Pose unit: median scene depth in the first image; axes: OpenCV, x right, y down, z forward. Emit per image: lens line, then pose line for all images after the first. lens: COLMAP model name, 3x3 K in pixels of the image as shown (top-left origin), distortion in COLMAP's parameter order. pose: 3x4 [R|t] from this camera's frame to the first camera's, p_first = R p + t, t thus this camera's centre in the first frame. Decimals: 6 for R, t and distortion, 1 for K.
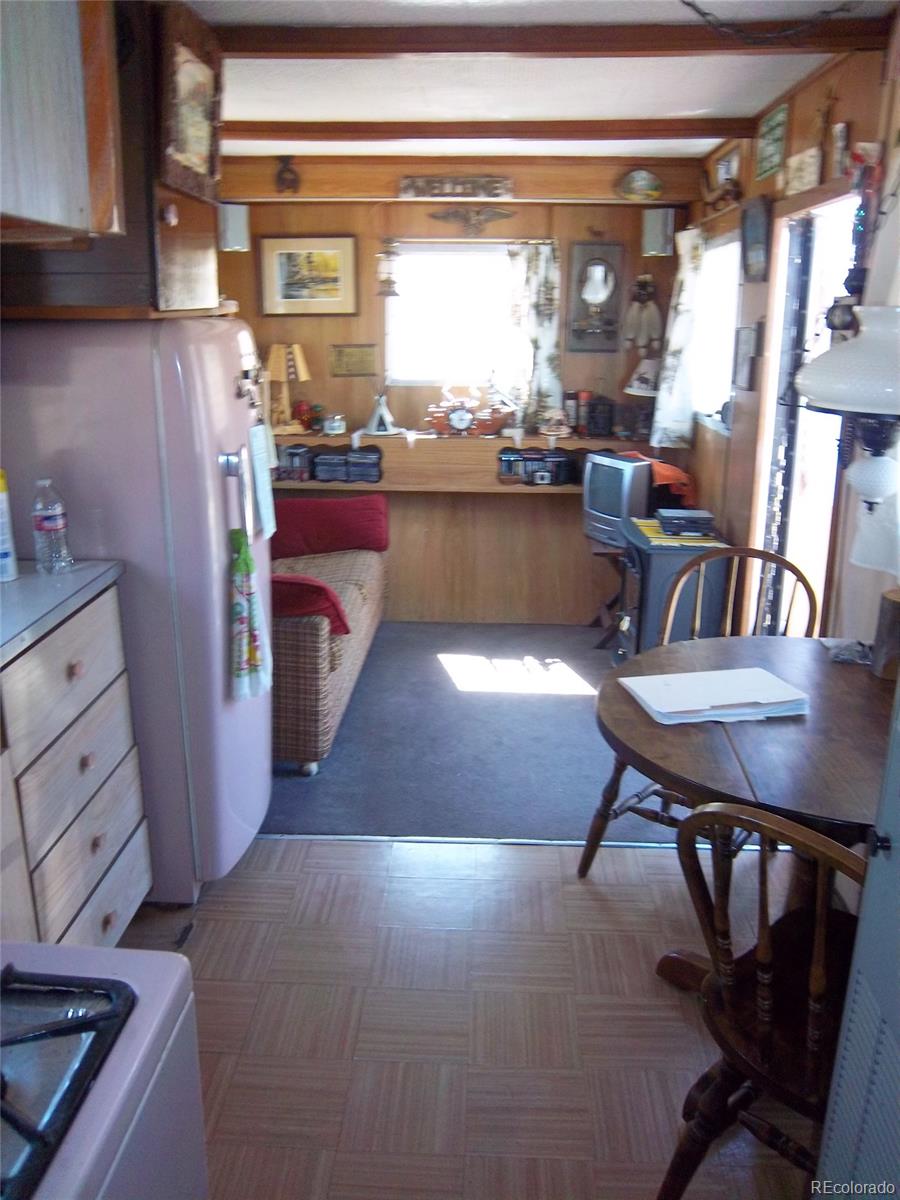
lens RADIAL K [[1006.1, 0, 450.0], [0, 1006.1, 600.0], [0, 0, 1]] dist [-0.102016, 0.070136]
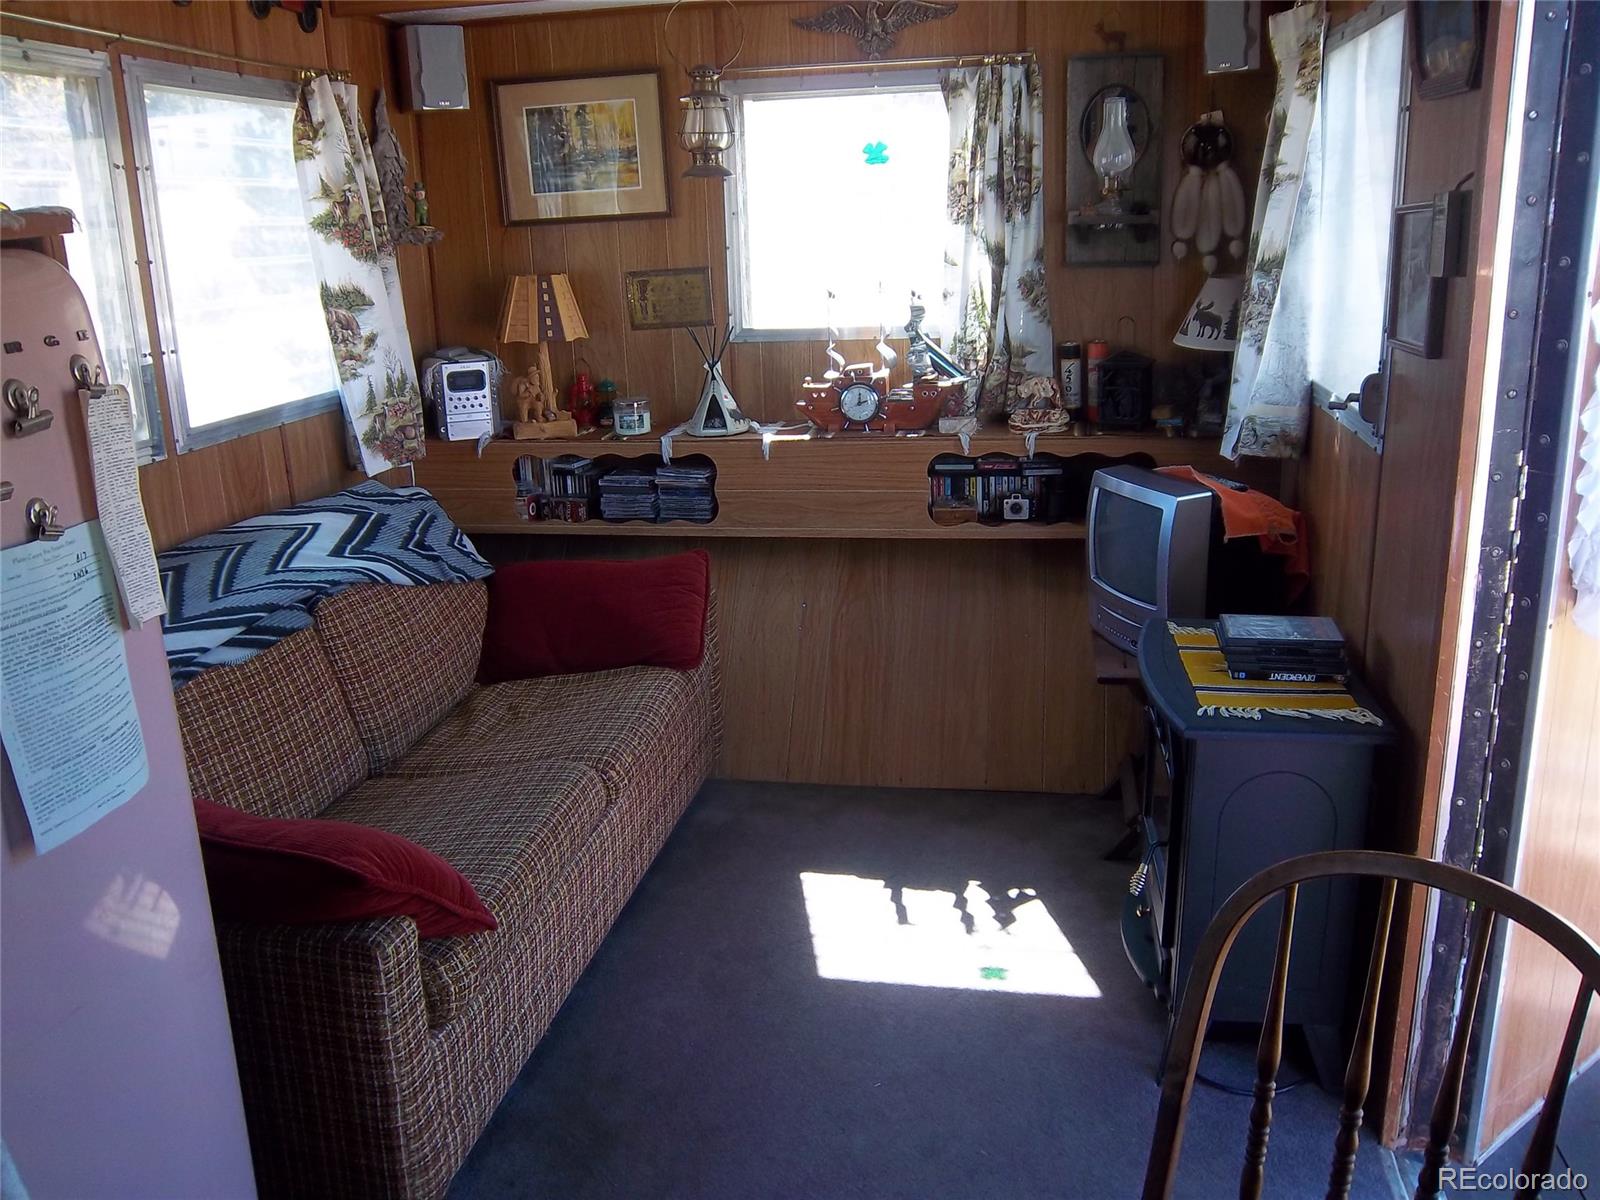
lens RADIAL K [[1341.4, 0, 800.0], [0, 1341.4, 600.0], [0, 0, 1]] dist [-0.102016, 0.070136]
pose [[0.989038, -0.004086, -0.147603, 0.085253], [0.005076, 0.999967, 0.006330, -0.080855], [0.147572, -0.007009, 0.989026, 0.294079]]
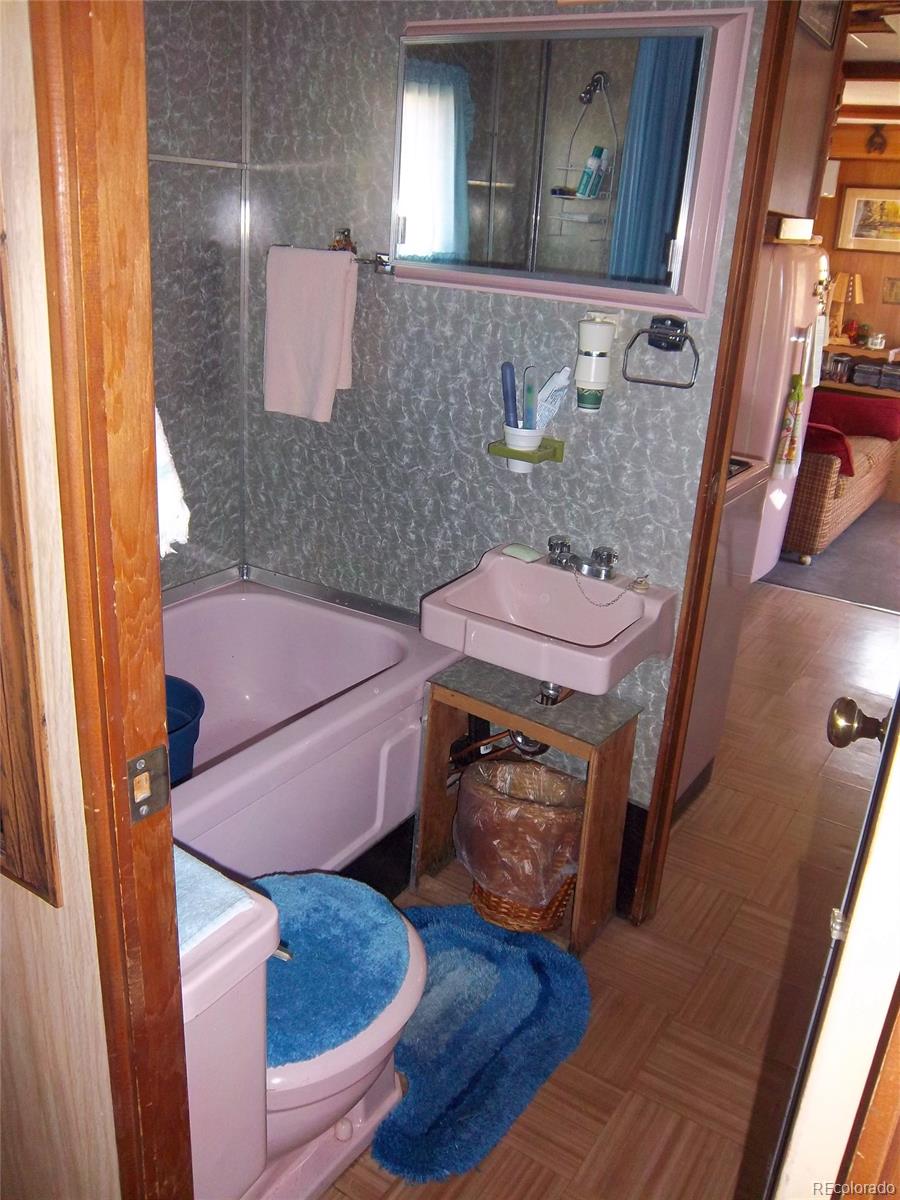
lens RADIAL K [[1006.1, 0, 450.0], [0, 1006.1, 600.0], [0, 0, 1]] dist [-0.102016, 0.070136]
pose [[0.862430, 0.214932, -0.458278, 0.060460], [-0.184663, 0.976571, 0.110496, 0.106492], [0.471290, -0.010668, 0.881914, -0.352679]]
